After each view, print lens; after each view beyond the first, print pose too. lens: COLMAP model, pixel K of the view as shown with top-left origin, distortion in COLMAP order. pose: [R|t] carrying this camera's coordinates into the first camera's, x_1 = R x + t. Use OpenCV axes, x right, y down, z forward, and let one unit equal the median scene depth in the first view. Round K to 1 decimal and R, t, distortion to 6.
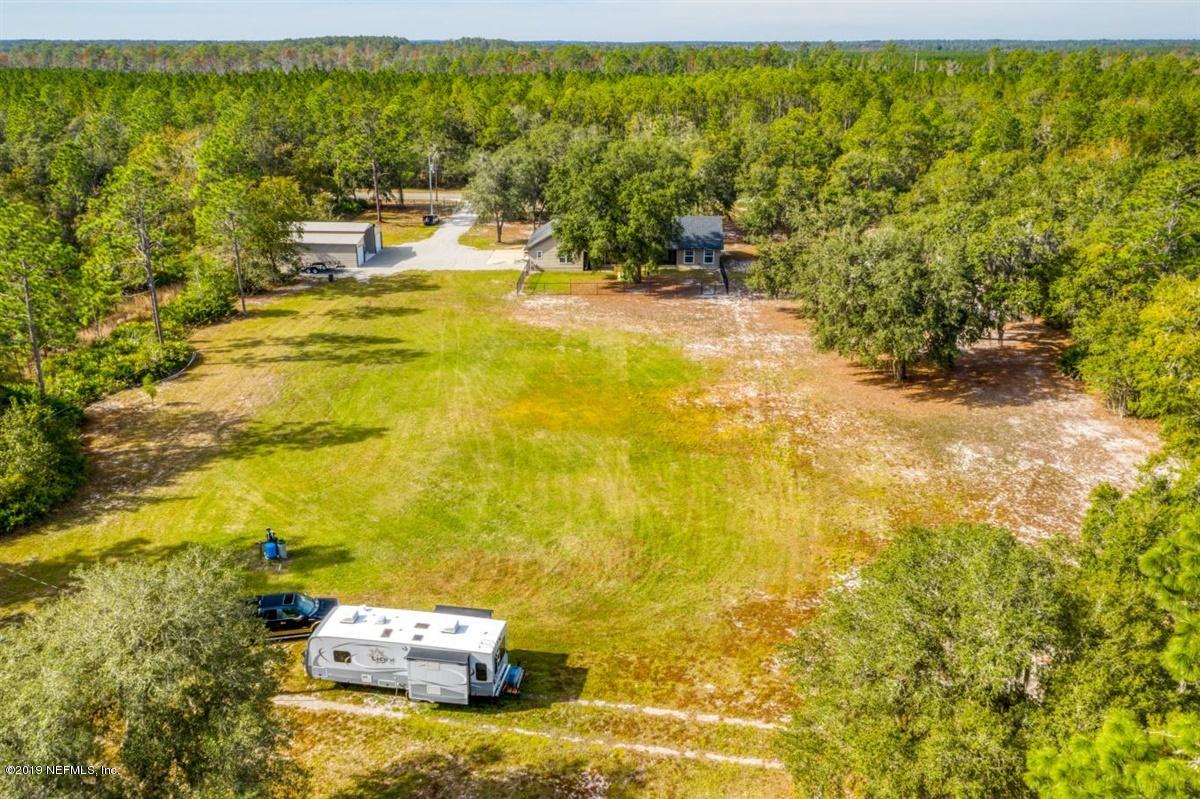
lens RADIAL K [[951.1, 0, 602.3], [0, 951.1, 397.2], [0, 0, 1]] dist [-0.006284, 0.014999]
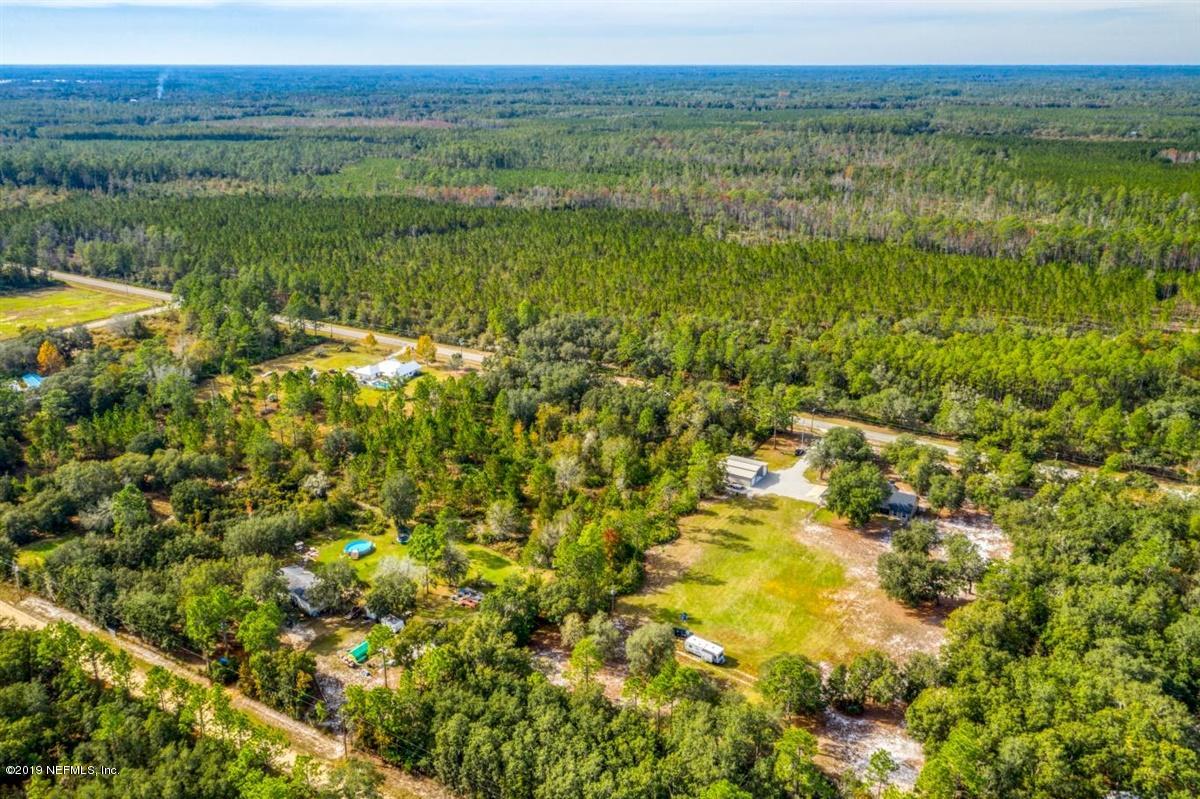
lens RADIAL K [[951.1, 0, 602.3], [0, 951.1, 397.2], [0, 0, 1]] dist [-0.006284, 0.014999]
pose [[0.865223, 0.152457, -0.477646, 0.811335], [-0.157584, 0.987062, 0.029602, -0.586082], [0.475979, 0.049657, 0.878054, -1.965914]]
